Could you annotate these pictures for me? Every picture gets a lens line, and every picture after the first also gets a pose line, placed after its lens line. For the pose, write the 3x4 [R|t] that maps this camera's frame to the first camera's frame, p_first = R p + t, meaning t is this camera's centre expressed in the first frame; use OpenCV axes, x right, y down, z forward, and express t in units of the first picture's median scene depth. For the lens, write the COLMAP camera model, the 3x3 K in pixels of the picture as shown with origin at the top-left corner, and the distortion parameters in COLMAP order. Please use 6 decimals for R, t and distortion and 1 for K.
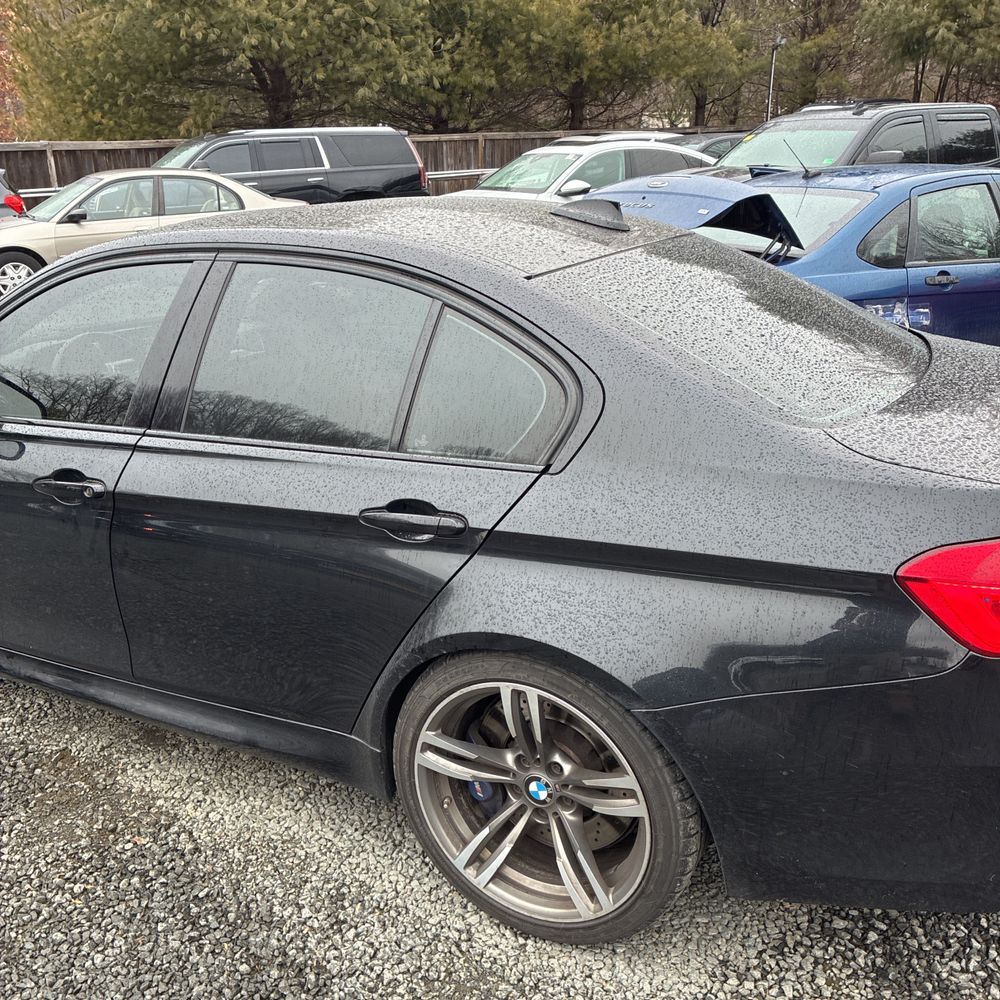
lens RADIAL K [[1001.2, 0, 495.7], [0, 1001.2, 512.7], [0, 0, 1]] dist [0.019996, 0.000000]
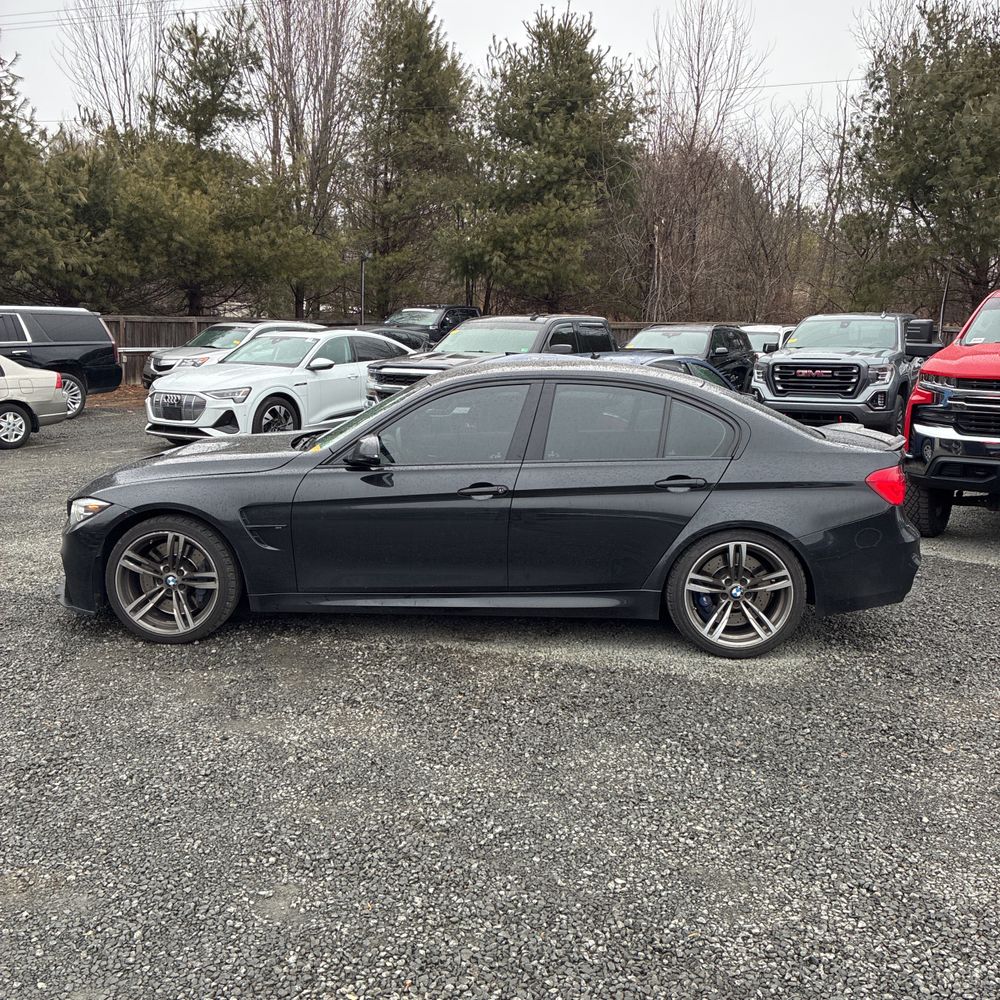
lens RADIAL K [[1001.2, 0, 483.1], [0, 1001.2, 504.4], [0, 0, 1]] dist [0.019996, 0.000000]
pose [[0.900216, -0.039496, 0.433649, -0.666908], [0.117300, 0.981060, -0.154149, 0.159652], [-0.419348, 0.189634, 0.887799, -0.399726]]
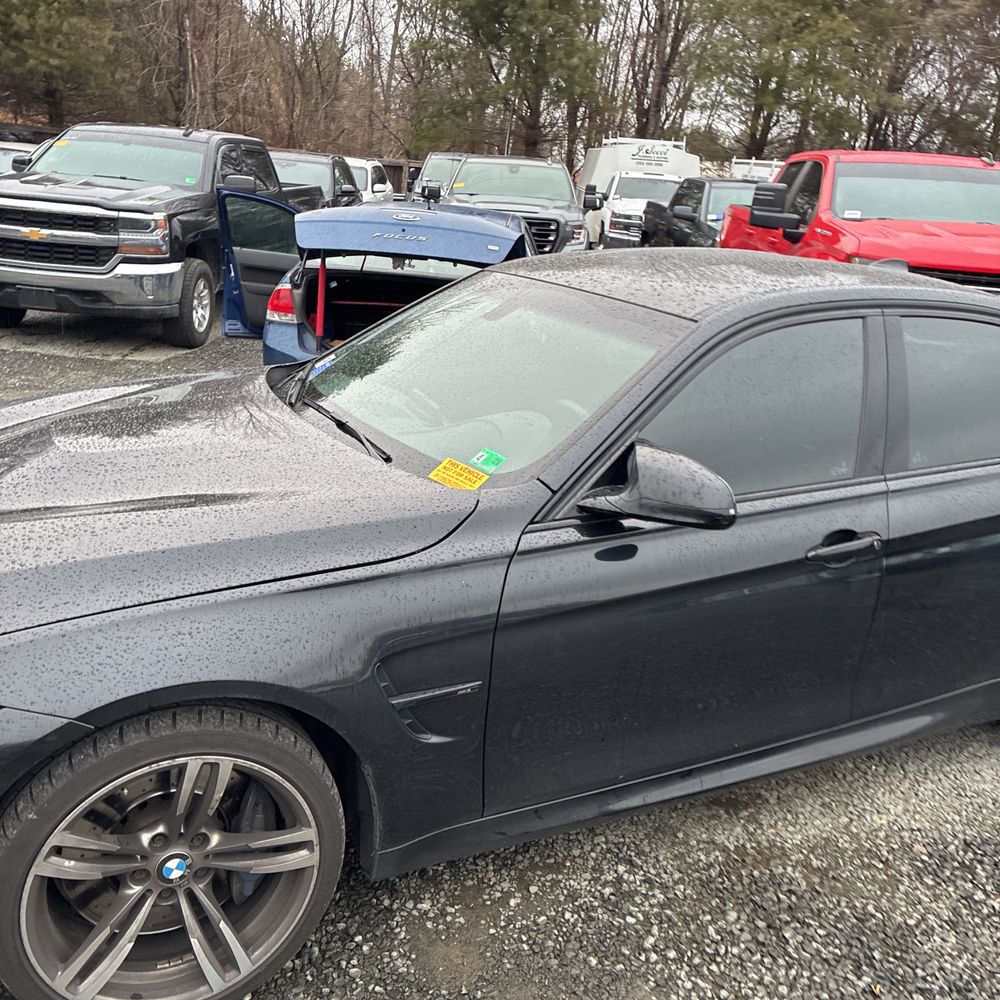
lens RADIAL K [[1001.2, 0, 480.3], [0, 1001.2, 493.1], [0, 0, 1]] dist [0.019996, 0.000000]
pose [[0.559802, -0.179532, 0.808944, -0.732548], [0.192204, 0.977754, 0.083988, -0.120406], [-0.806027, 0.108466, 0.581855, 0.365540]]
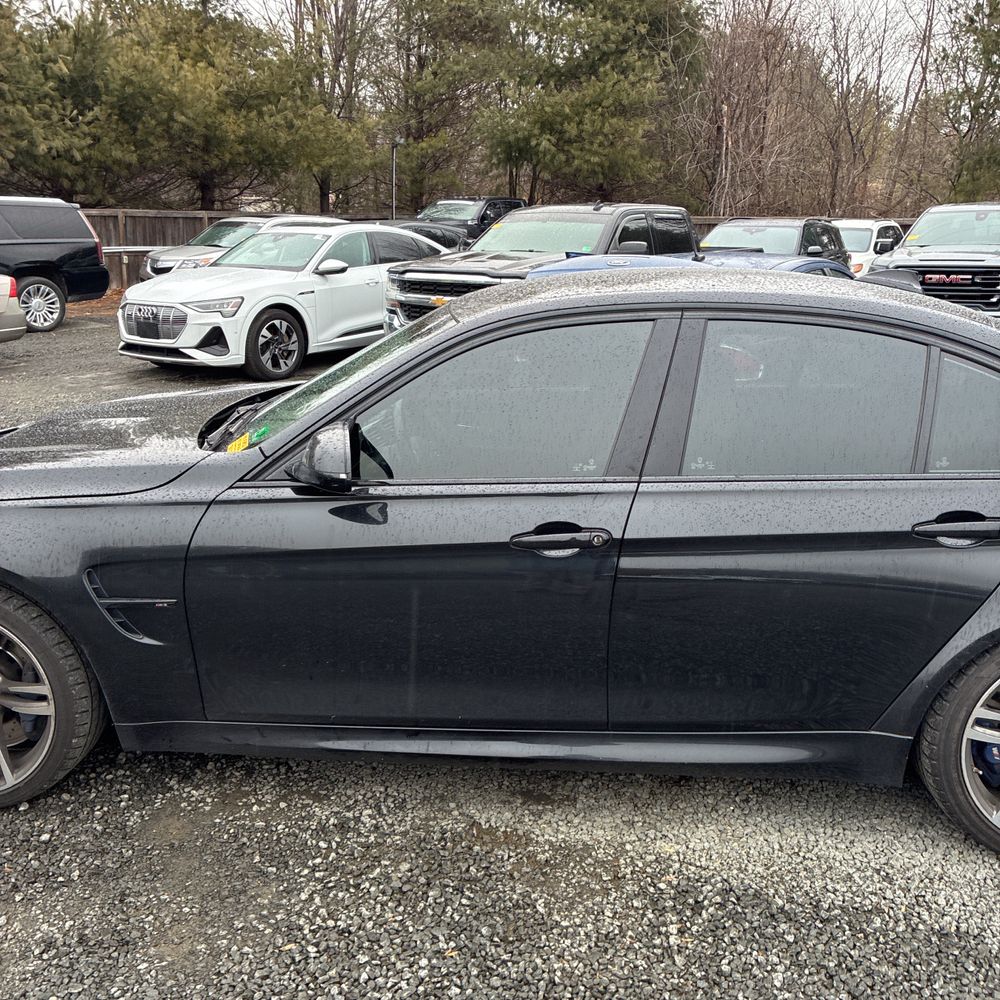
lens RADIAL K [[1001.2, 0, 502.6], [0, 1001.2, 503.1], [0, 0, 1]] dist [0.019996, 0.000000]
pose [[0.909313, -0.076508, 0.409020, -0.455861], [0.111437, 0.991822, -0.062218, -0.003546], [-0.400914, 0.102156, 0.910402, 0.055064]]
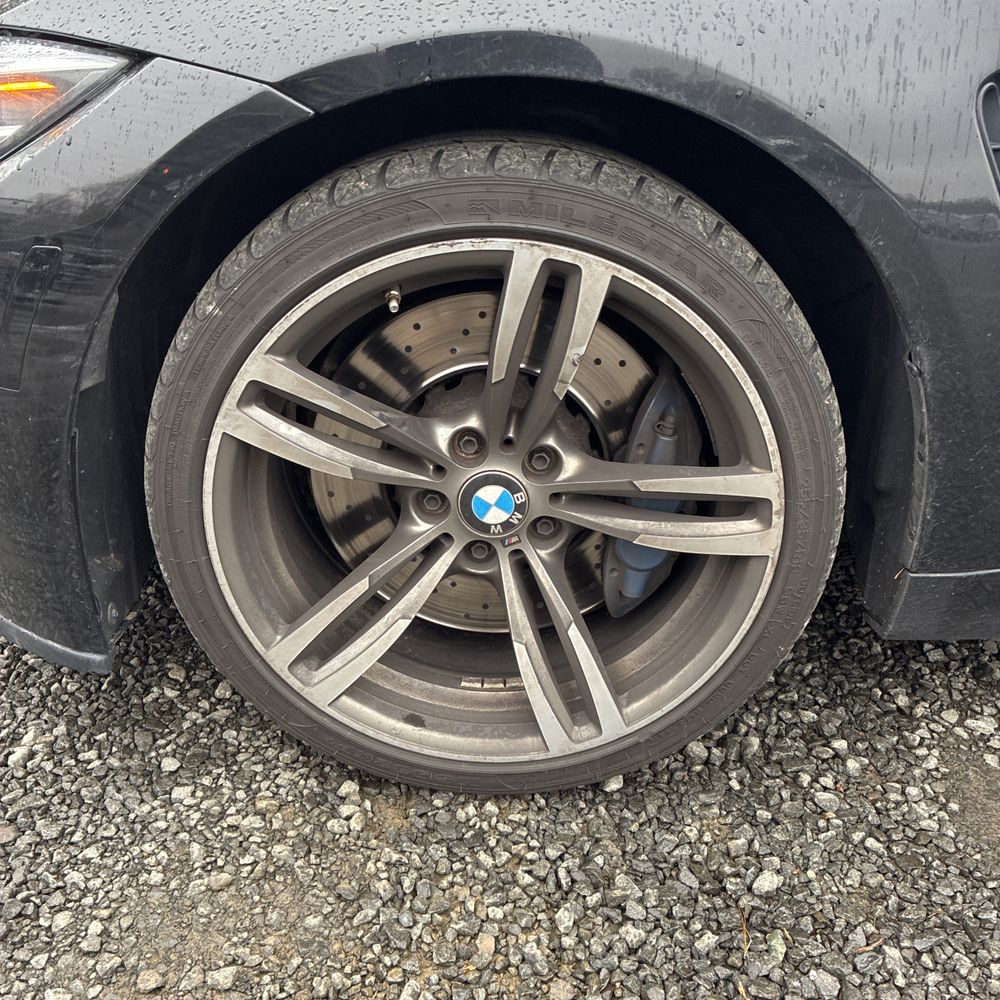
lens RADIAL K [[1001.2, 0, 479.4], [0, 1001.2, 500.0], [0, 0, 1]] dist [0.019996, 0.000000]
pose [[0.886814, -0.184190, 0.423833, -0.593841], [0.136265, 0.980583, 0.141028, 0.005043], [-0.441579, -0.067313, 0.894694, 0.529346]]
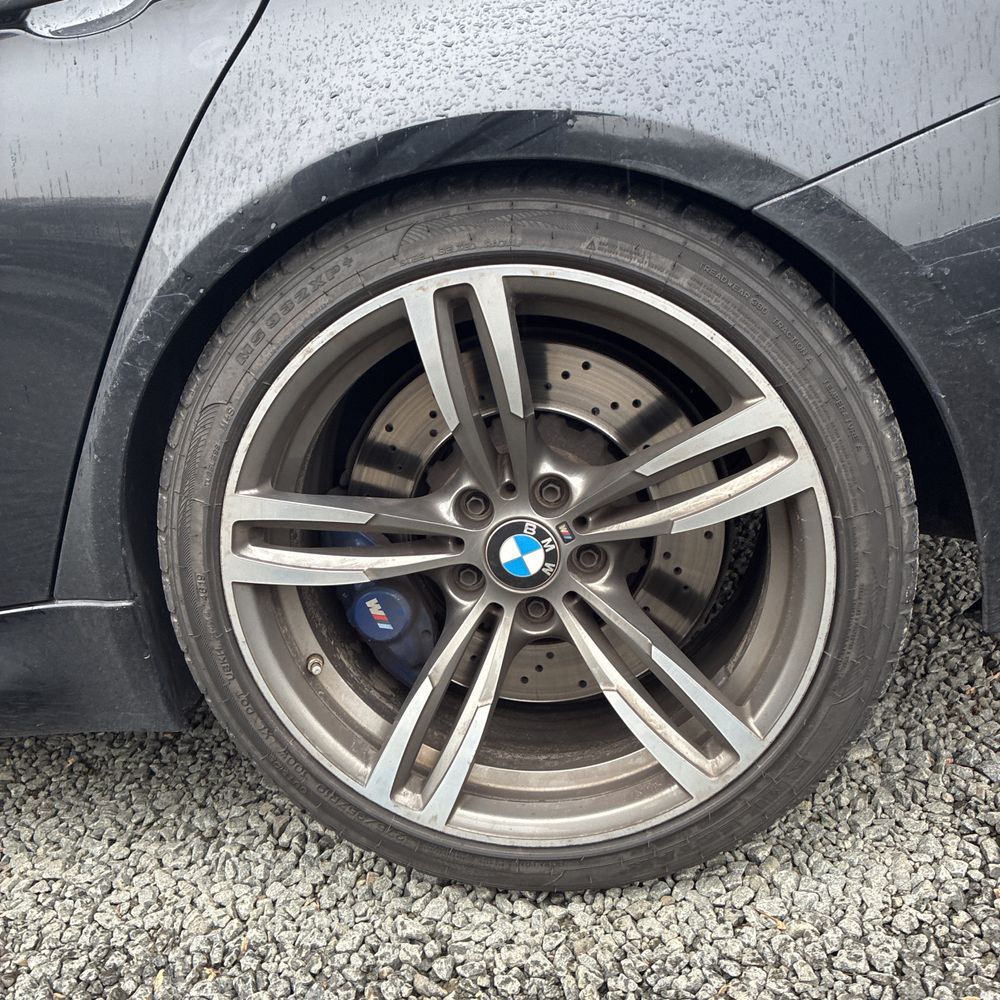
lens RADIAL K [[1001.2, 0, 481.8], [0, 1001.2, 502.7], [0, 0, 1]] dist [0.019996, 0.000000]
pose [[0.928109, -0.214853, 0.304058, -0.045180], [0.240180, 0.969539, -0.048033, 0.117132], [-0.284476, 0.117609, 0.951442, 0.250750]]
